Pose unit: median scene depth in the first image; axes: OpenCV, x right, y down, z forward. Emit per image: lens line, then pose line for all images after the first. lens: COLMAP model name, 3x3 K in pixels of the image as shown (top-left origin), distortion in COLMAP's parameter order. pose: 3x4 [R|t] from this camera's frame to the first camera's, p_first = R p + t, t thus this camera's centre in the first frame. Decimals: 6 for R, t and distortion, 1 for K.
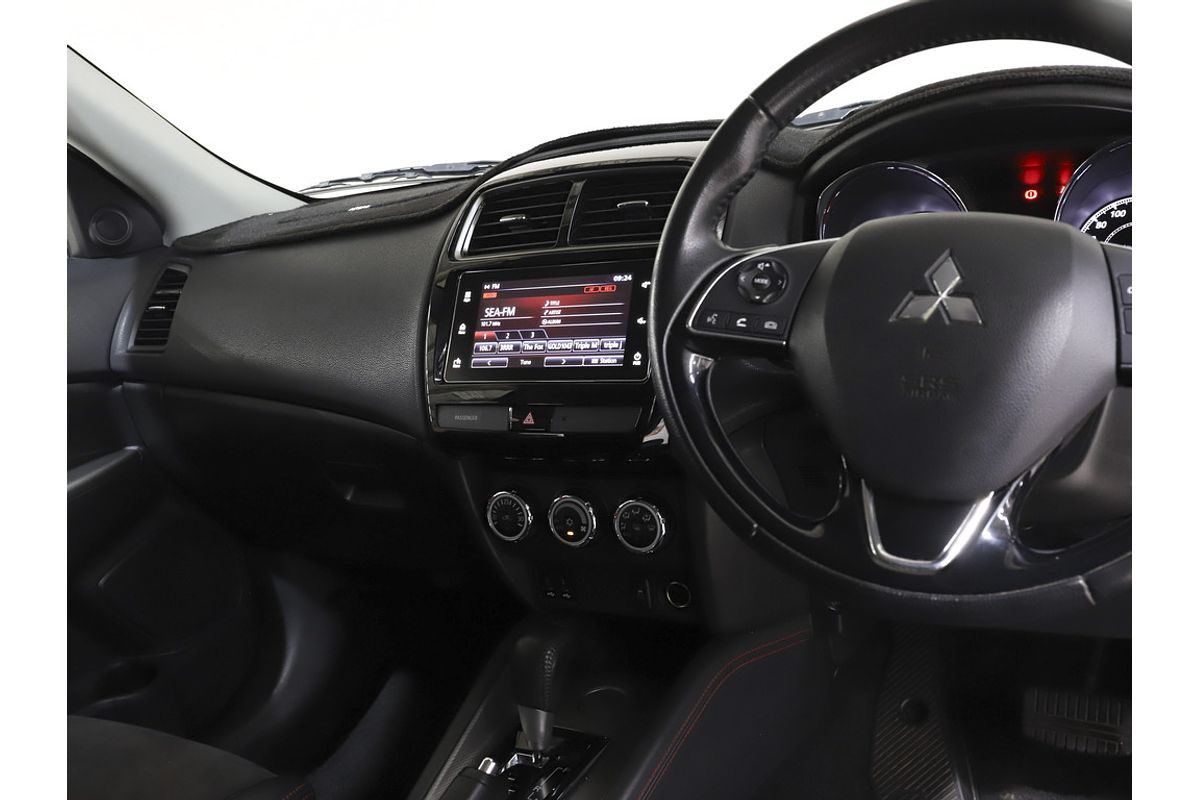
lens RADIAL K [[1018.4, 0, 601.2], [0, 1018.4, 392.8], [0, 0, 1]] dist [-0.044638, 0.036986]
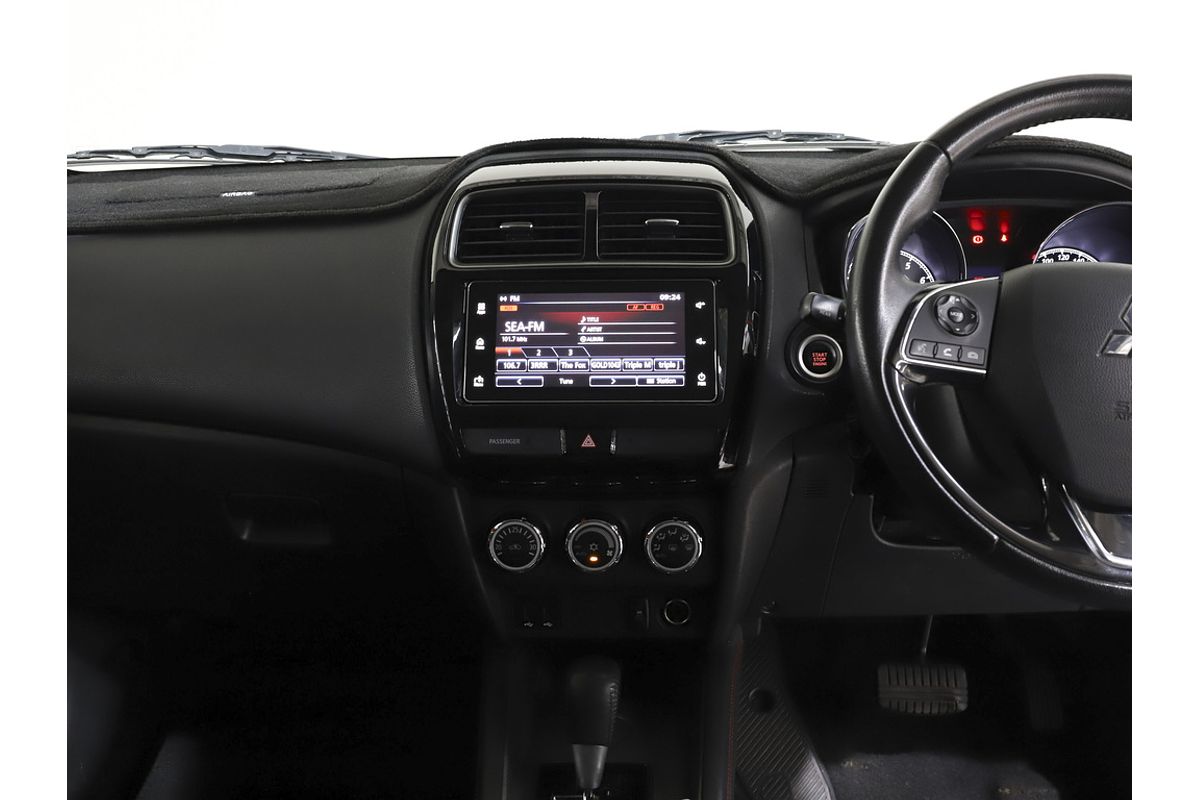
lens RADIAL K [[1034.0, 0, 595.3], [0, 1034.0, 398.3], [0, 0, 1]] dist [-0.033468, 0.019963]
pose [[0.894019, -0.003466, 0.448015, -0.476360], [0.003096, 0.999994, 0.001558, -0.015499], [-0.448018, -0.000006, 0.894024, 0.127939]]
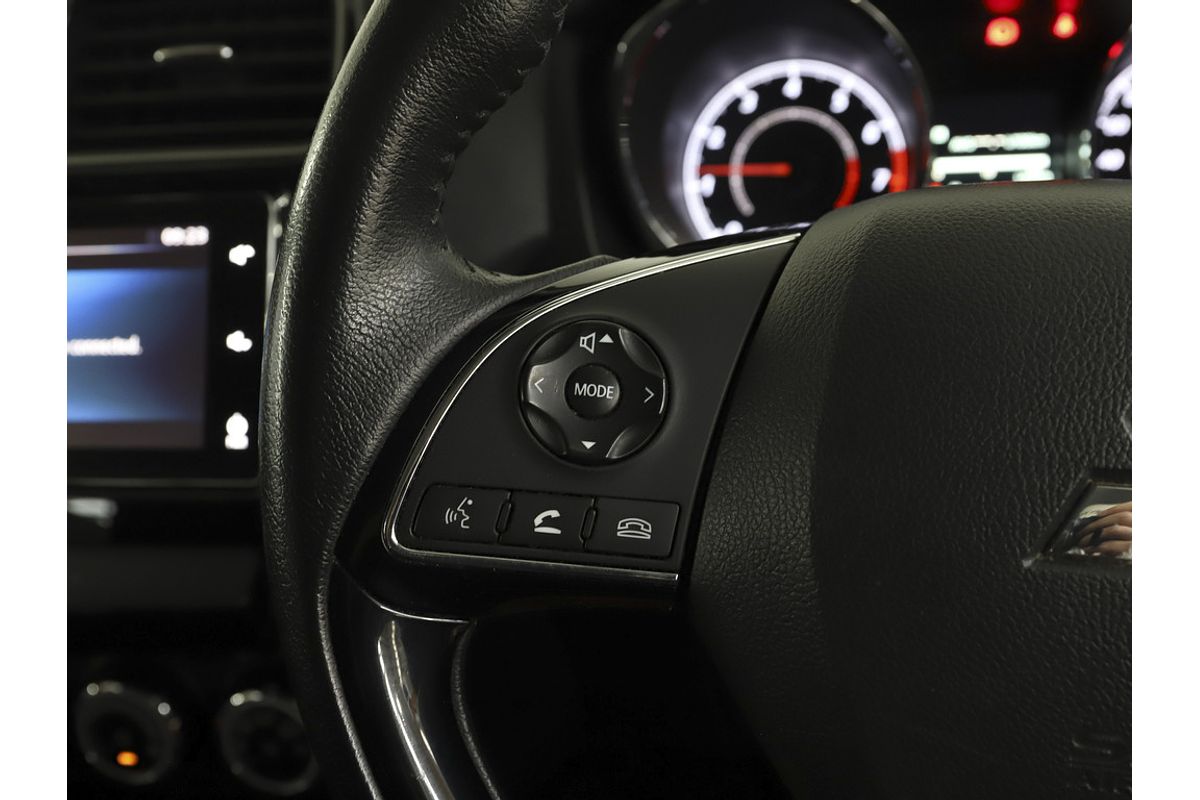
lens RADIAL K [[1212.1, 0, 599.7], [0, 1212.1, 410.5], [0, 0, 1]] dist [0.010588, 0.000000]
pose [[0.948846, -0.095925, 0.300813, 0.025093], [0.040013, 0.981582, 0.186802, -0.124526], [-0.313192, -0.165210, 0.935209, 0.428809]]
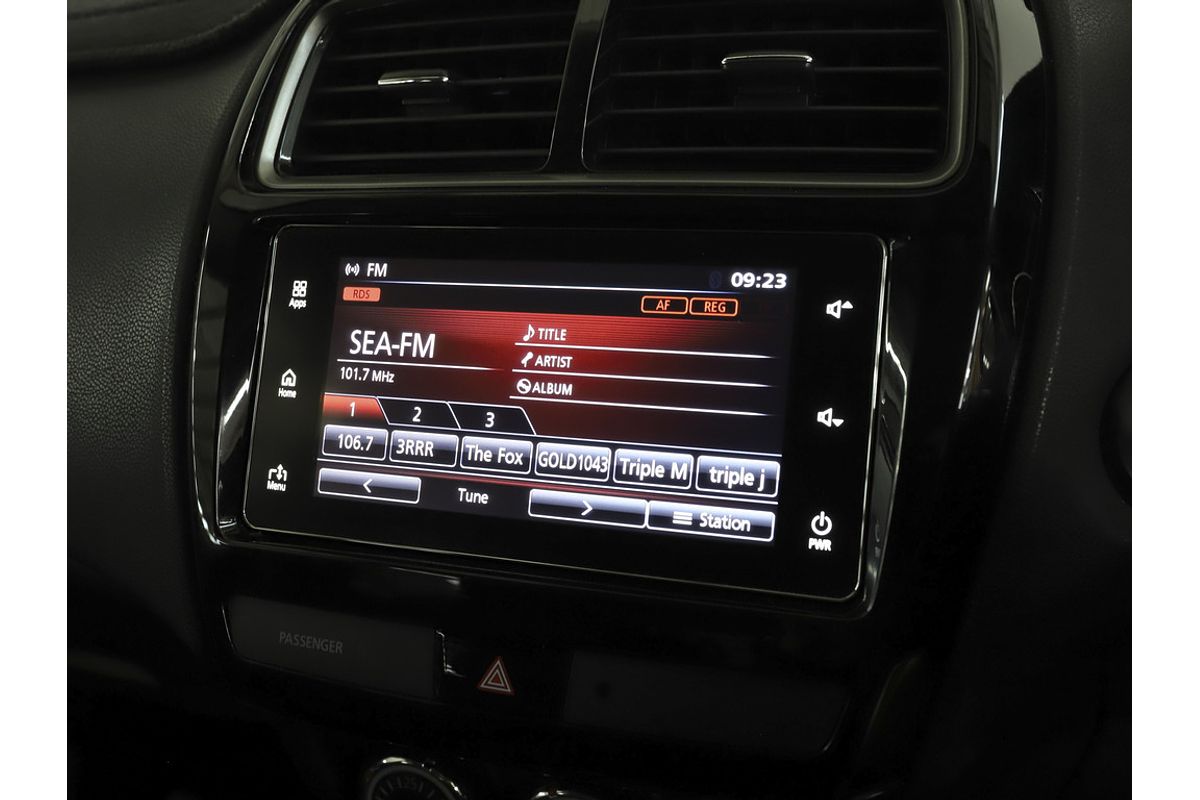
lens RADIAL K [[1097.9, 0, 607.7], [0, 1097.9, 406.3], [0, 0, 1]] dist [-0.034583, 0.000000]
pose [[0.985774, -0.013833, 0.167508, -0.091259], [-0.013165, 0.987192, 0.158995, -0.124416], [-0.167562, -0.158938, 0.972965, 0.607743]]
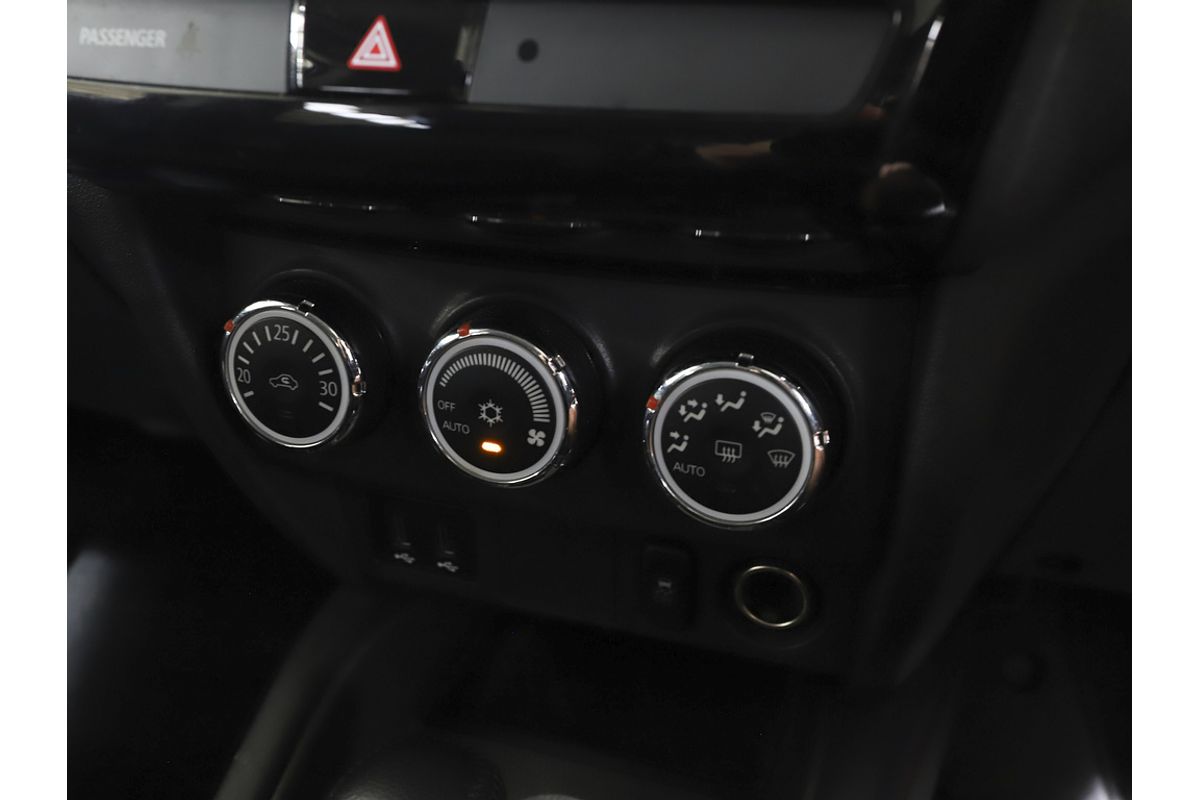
lens RADIAL K [[1097.9, 0, 588.8], [0, 1097.9, 405.6], [0, 0, 1]] dist [-0.034583, 0.000000]
pose [[0.983051, 0.010729, 0.183019, -0.064628], [-0.058541, 0.964393, 0.257912, 0.036487], [-0.173735, -0.264254, 0.948676, 0.687692]]
